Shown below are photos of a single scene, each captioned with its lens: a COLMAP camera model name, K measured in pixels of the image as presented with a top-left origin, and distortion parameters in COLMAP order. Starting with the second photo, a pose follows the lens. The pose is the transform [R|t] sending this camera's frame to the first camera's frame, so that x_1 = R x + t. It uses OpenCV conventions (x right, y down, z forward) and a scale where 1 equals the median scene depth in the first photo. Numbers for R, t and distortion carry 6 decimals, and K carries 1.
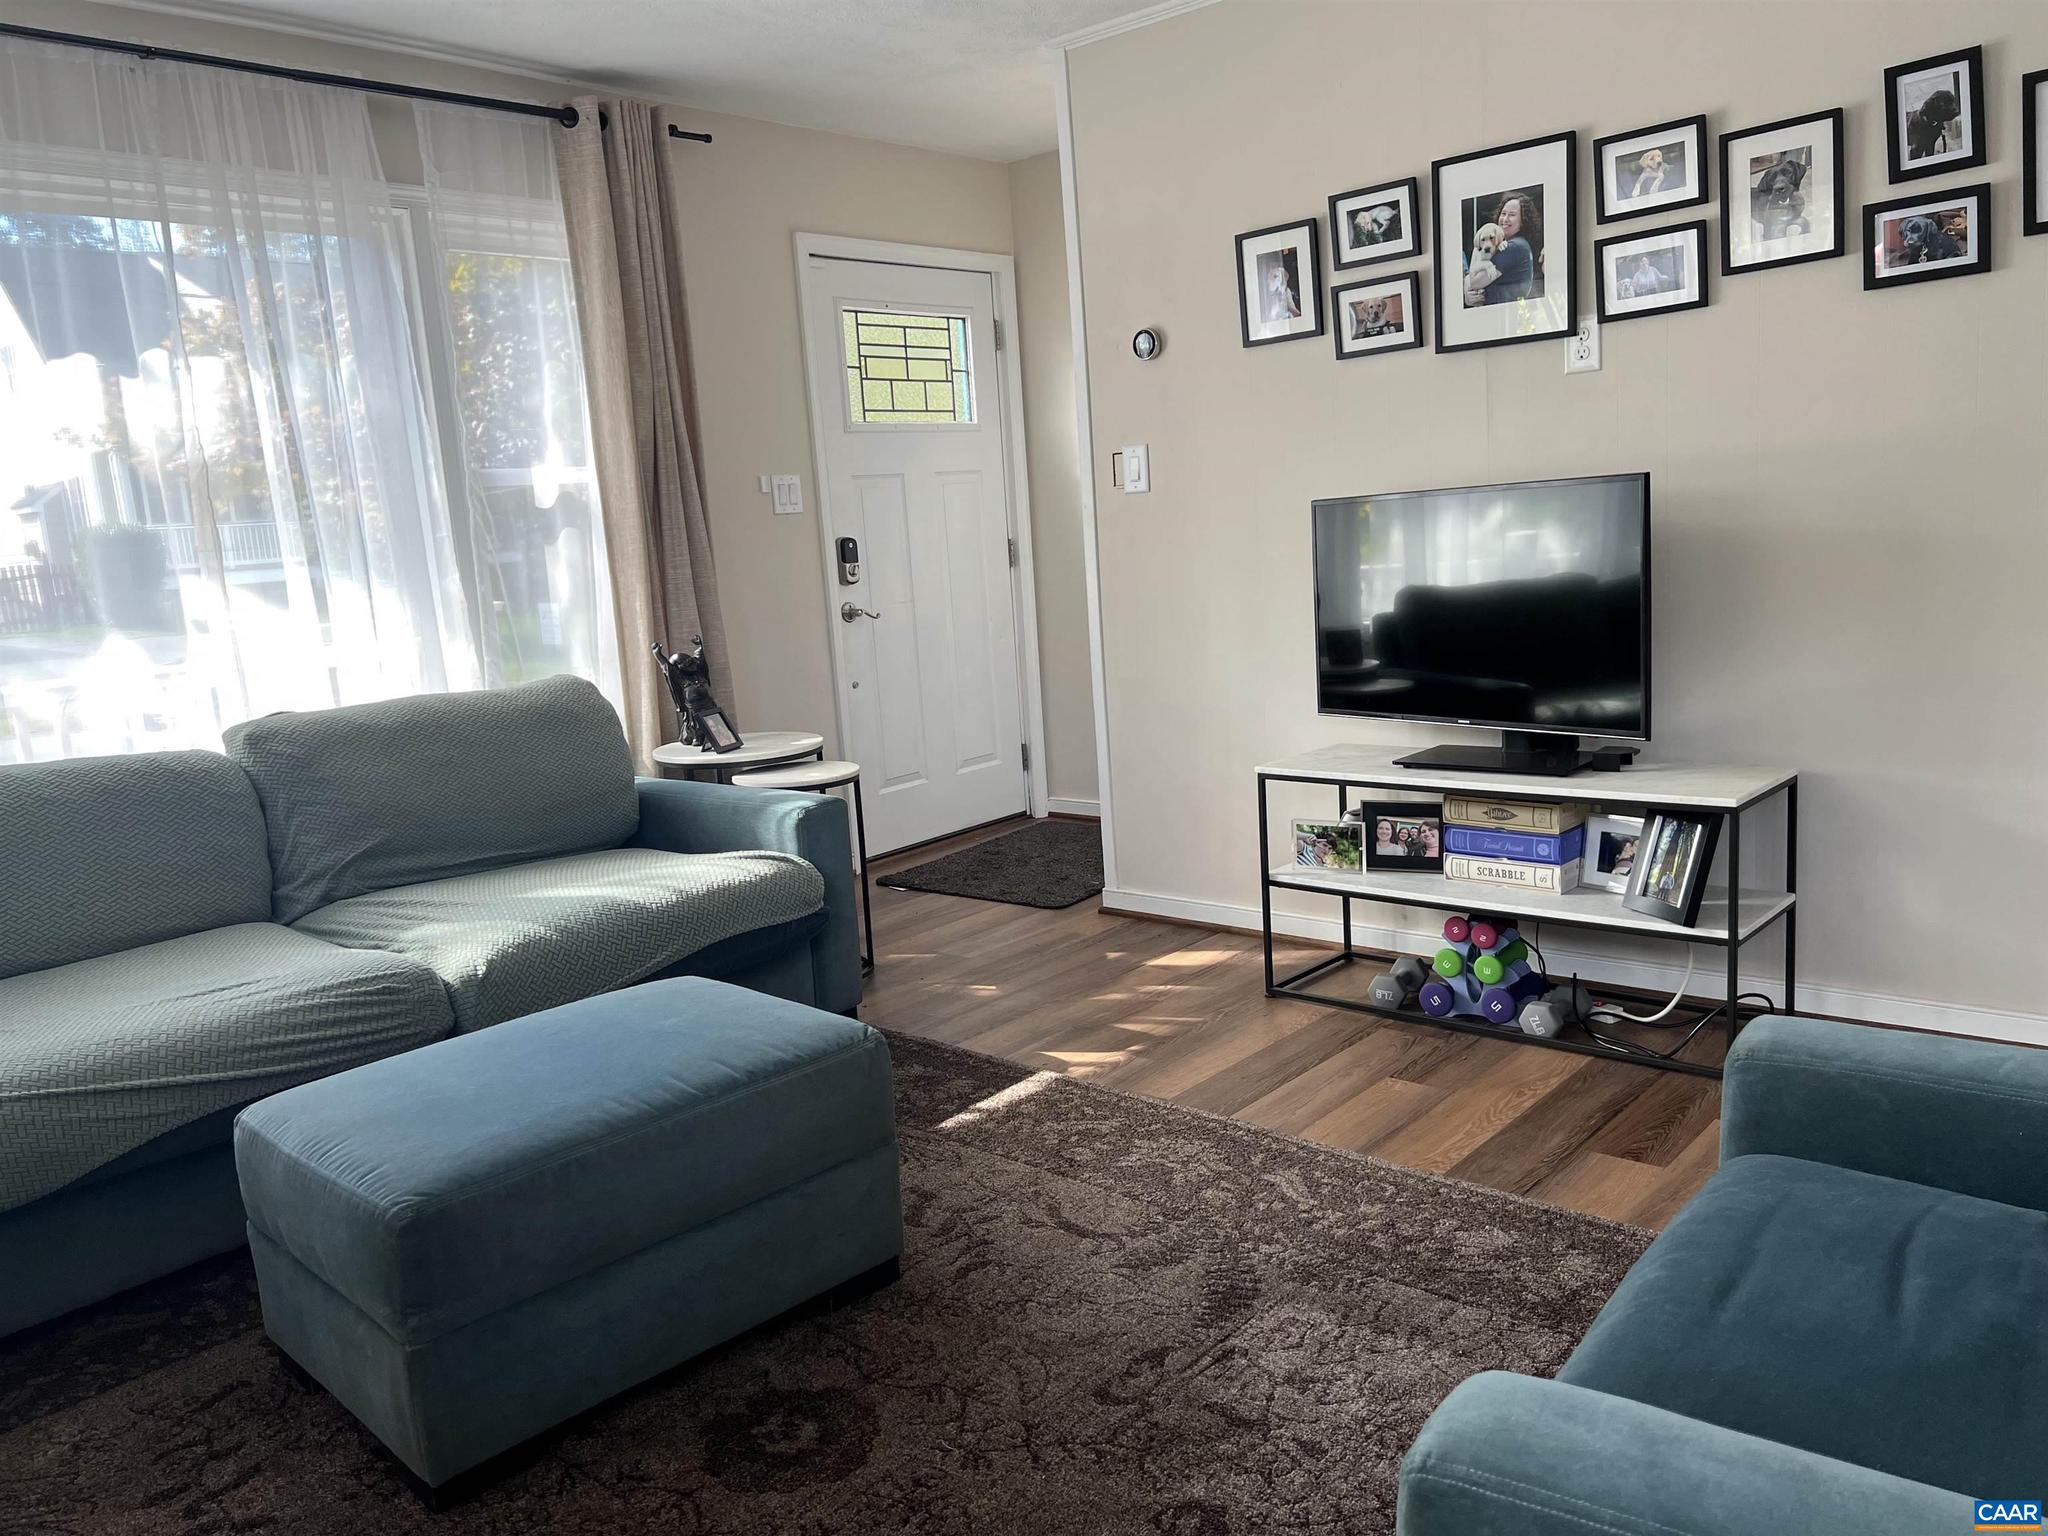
lens RADIAL K [[1530.6, 0, 1019.7], [0, 1530.6, 772.7], [0, 0, 1]] dist [0.052428, -0.057605]
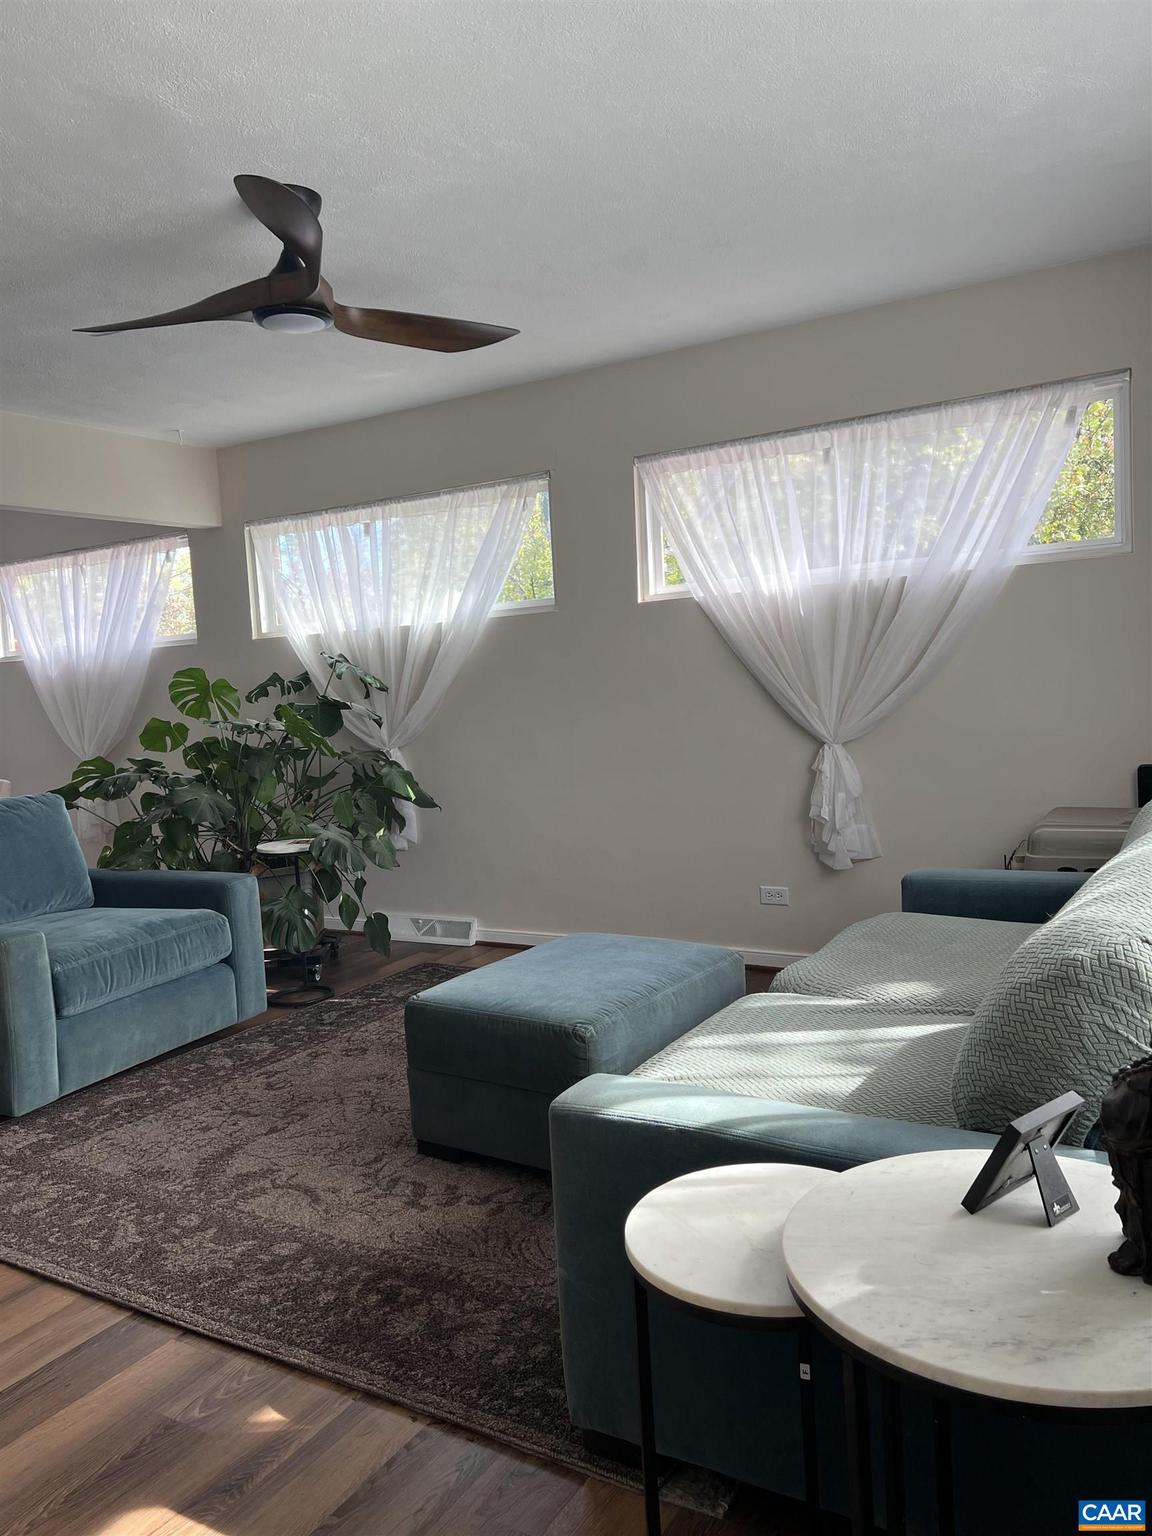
lens RADIAL K [[1148.0, 0, 568.0], [0, 1148.0, 776.2], [0, 0, 1]] dist [0.052428, -0.057605]
pose [[-0.976870, 0.140249, -0.161419, -0.069134], [0.095048, 0.960987, 0.259748, -0.266135], [0.191551, 0.238398, -0.952090, 1.589572]]
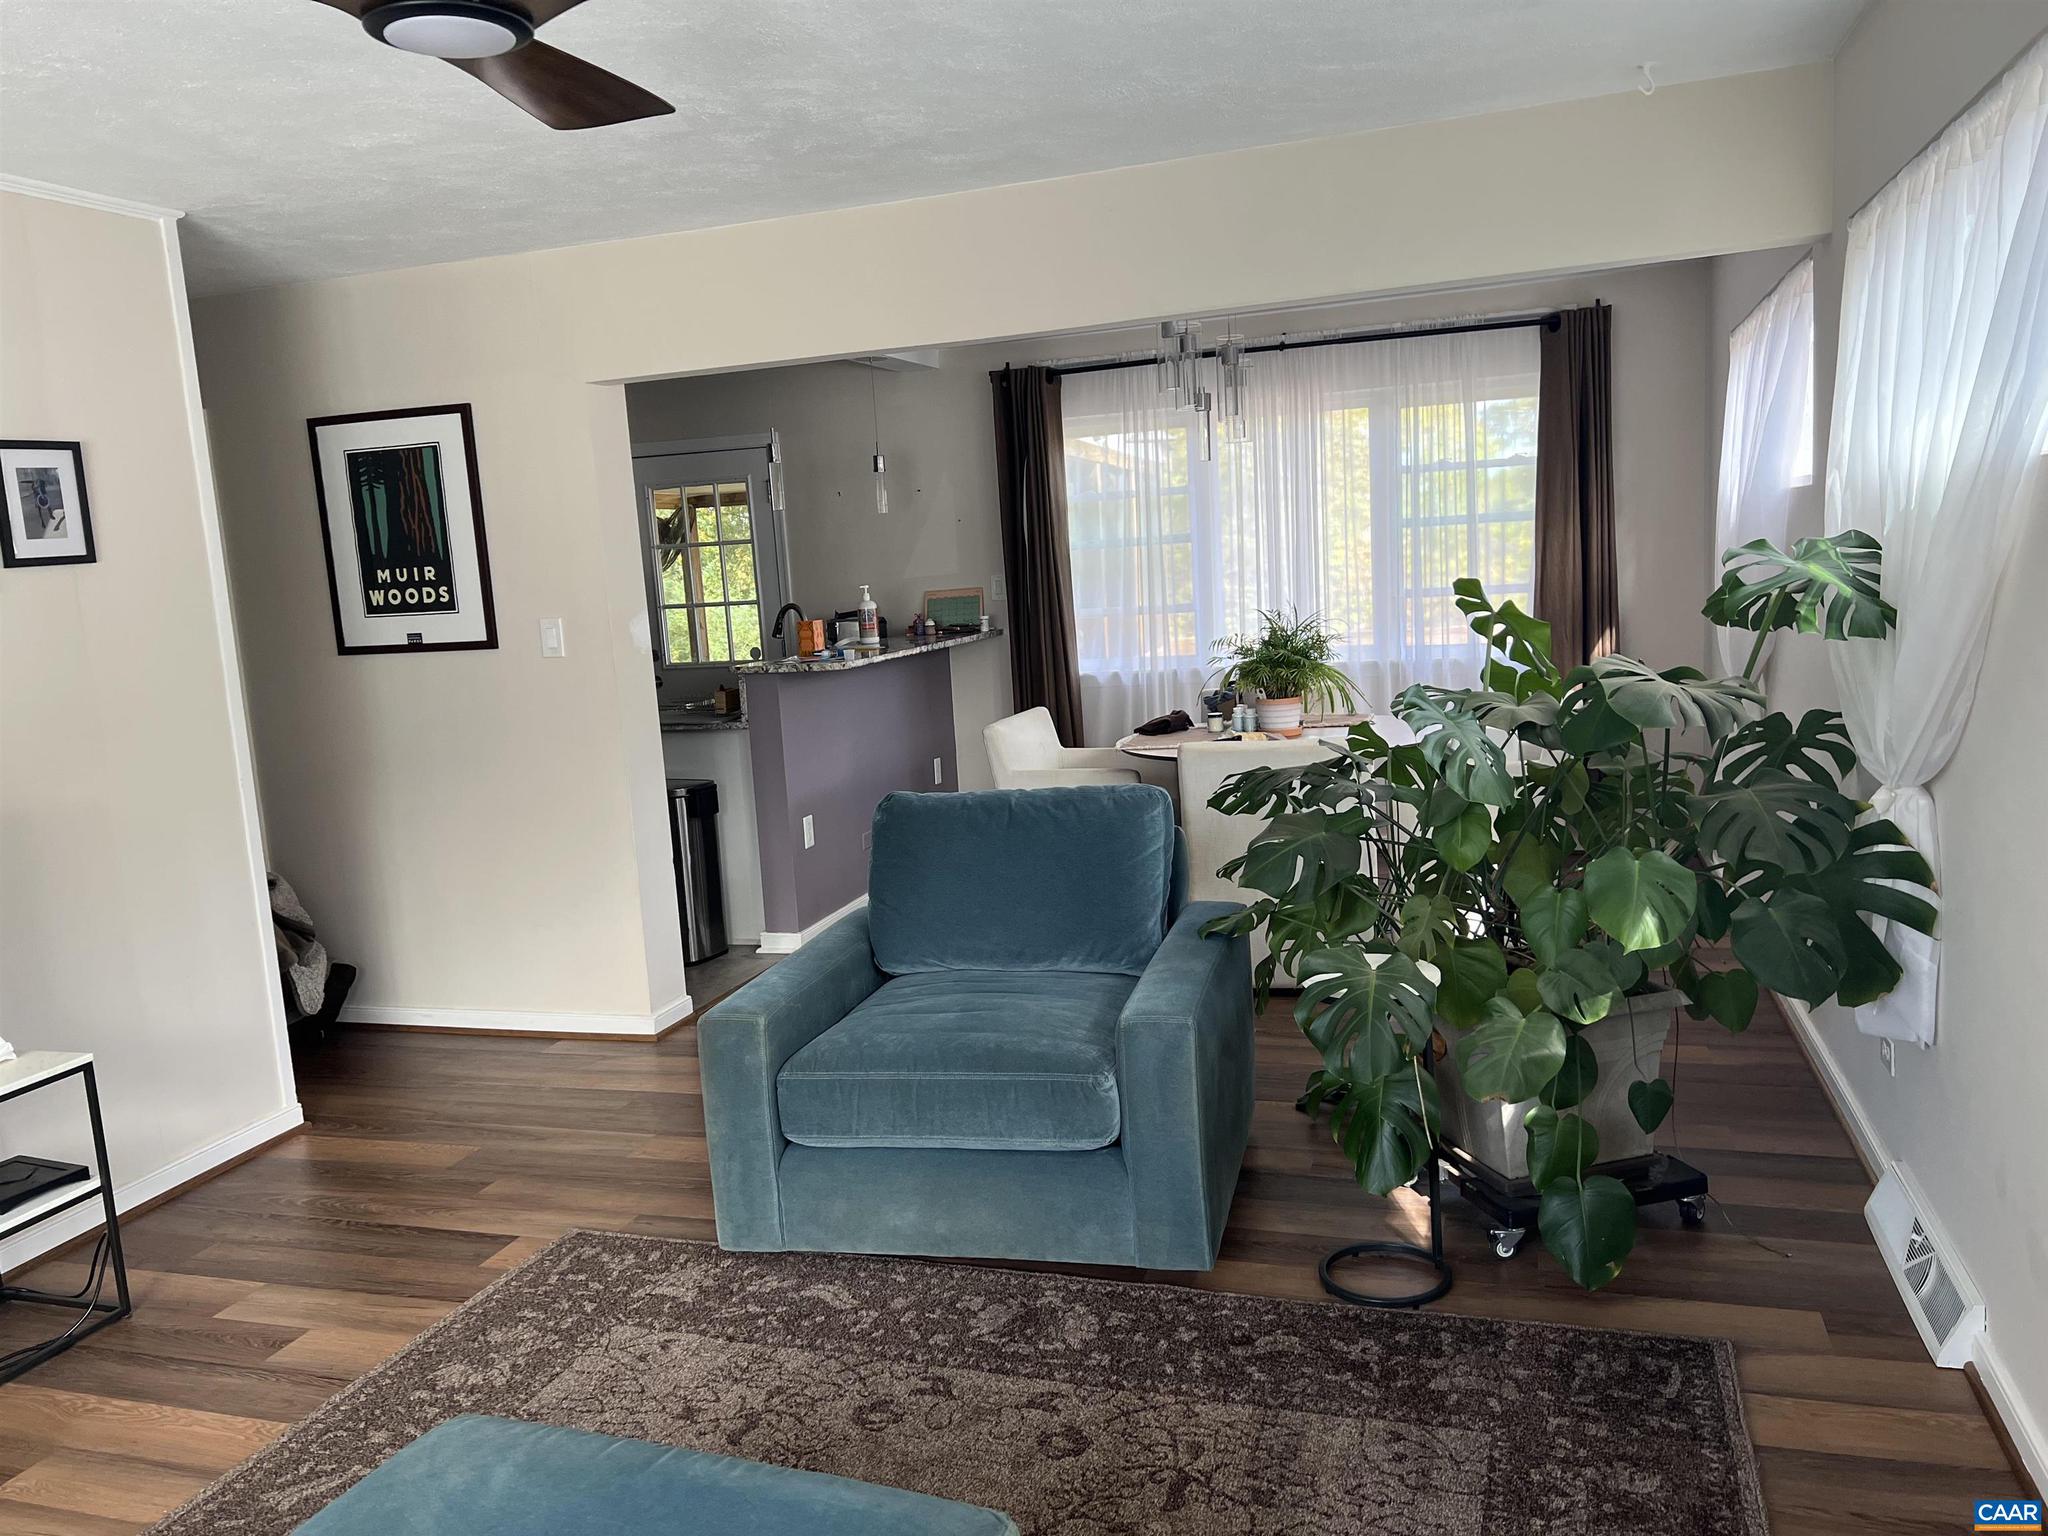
lens RADIAL K [[1530.6, 0, 1016.7], [0, 1530.6, 769.2], [0, 0, 1]] dist [0.052428, -0.057605]
pose [[-0.385258, -0.031546, 0.922269, -0.707789], [0.246330, 0.959636, 0.135723, -0.146843], [-0.889324, 0.279472, -0.361937, 0.697310]]
